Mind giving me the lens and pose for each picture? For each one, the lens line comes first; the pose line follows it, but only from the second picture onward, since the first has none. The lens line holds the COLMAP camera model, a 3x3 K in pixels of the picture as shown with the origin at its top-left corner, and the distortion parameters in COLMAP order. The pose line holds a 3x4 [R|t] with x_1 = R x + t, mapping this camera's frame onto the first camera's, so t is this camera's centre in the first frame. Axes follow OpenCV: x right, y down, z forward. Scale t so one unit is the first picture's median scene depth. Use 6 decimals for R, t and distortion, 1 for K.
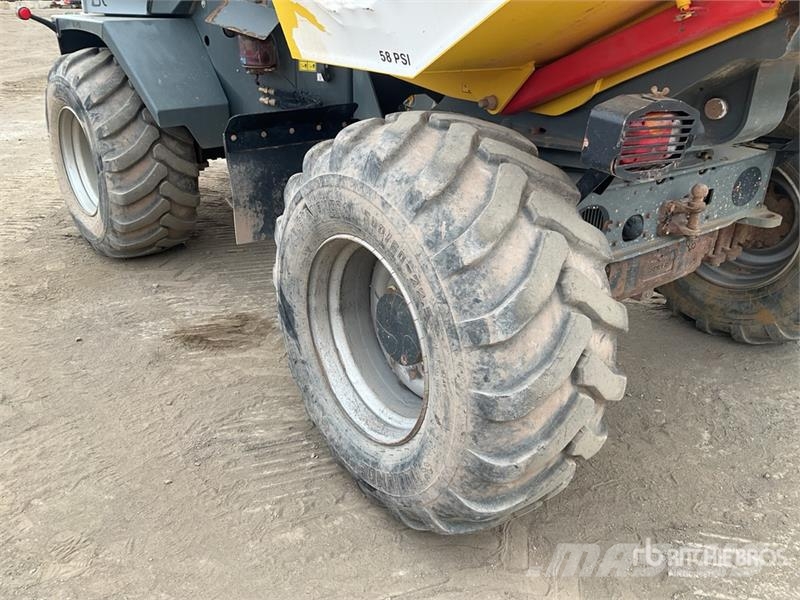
lens RADIAL K [[656.9, 0, 396.5], [0, 656.9, 298.8], [0, 0, 1]] dist [0.050878, -0.094522]
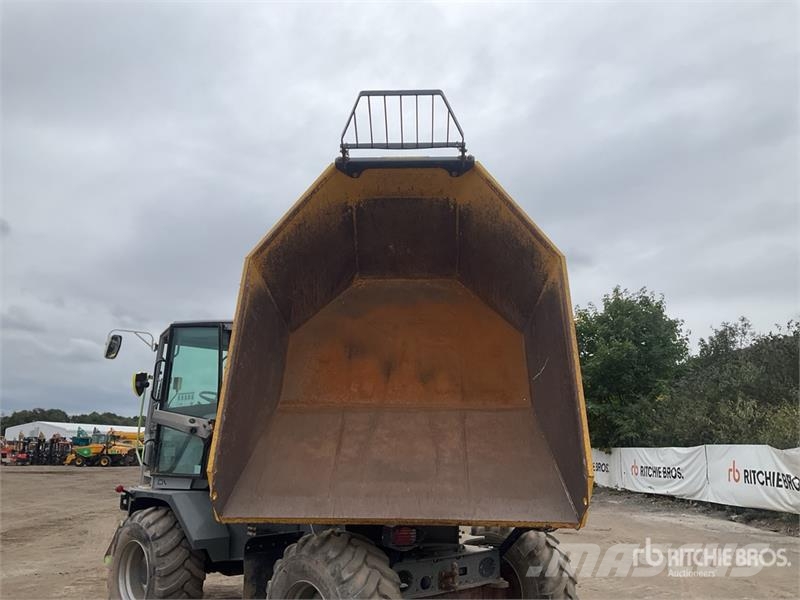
lens RADIAL K [[656.9, 0, 378.1], [0, 656.9, 297.0], [0, 0, 1]] dist [0.050878, -0.094522]
pose [[0.996908, 0.007718, 0.078196, 0.009904], [0.041546, 0.792906, -0.607926, 0.504609], [-0.066694, 0.609295, 0.790134, -1.429574]]
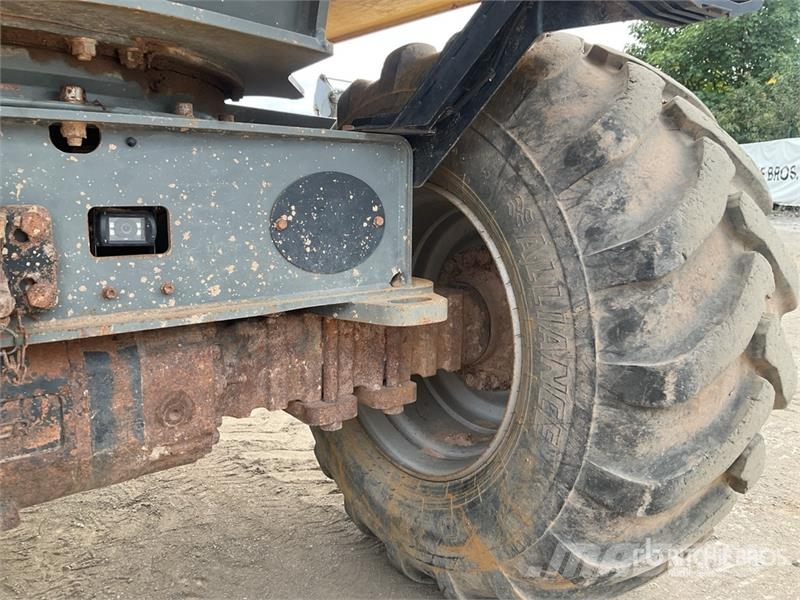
lens RADIAL K [[656.9, 0, 397.3], [0, 656.9, 299.7], [0, 0, 1]] dist [0.050878, -0.094522]
pose [[0.999702, -0.012960, 0.020679, 0.676496], [0.017783, 0.967150, -0.253582, -0.029734], [-0.016713, 0.253875, 0.967093, 0.759911]]
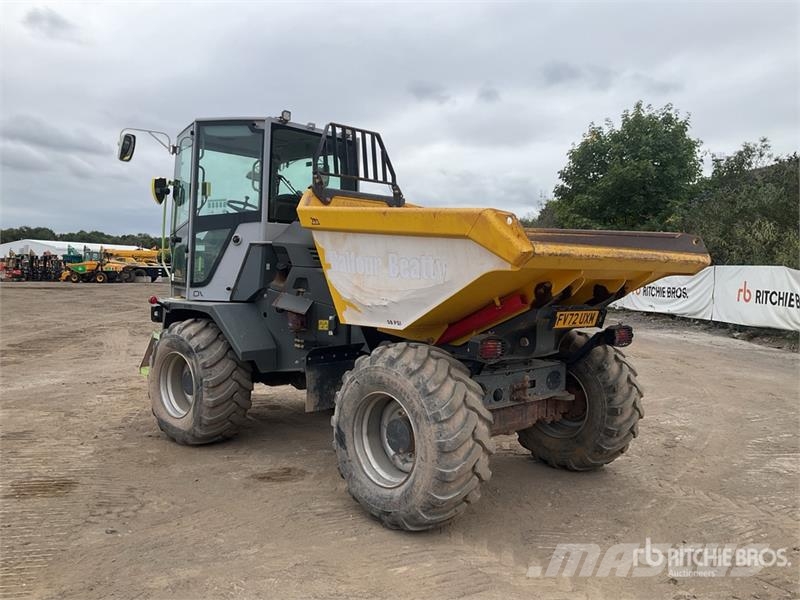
lens RADIAL K [[656.9, 0, 381.7], [0, 656.9, 299.7], [0, 0, 1]] dist [0.050878, -0.094522]
pose [[0.994621, -0.004973, 0.103465, -0.256124], [0.043361, 0.927110, -0.372272, 0.407226], [-0.094072, 0.374755, 0.922339, -1.124232]]
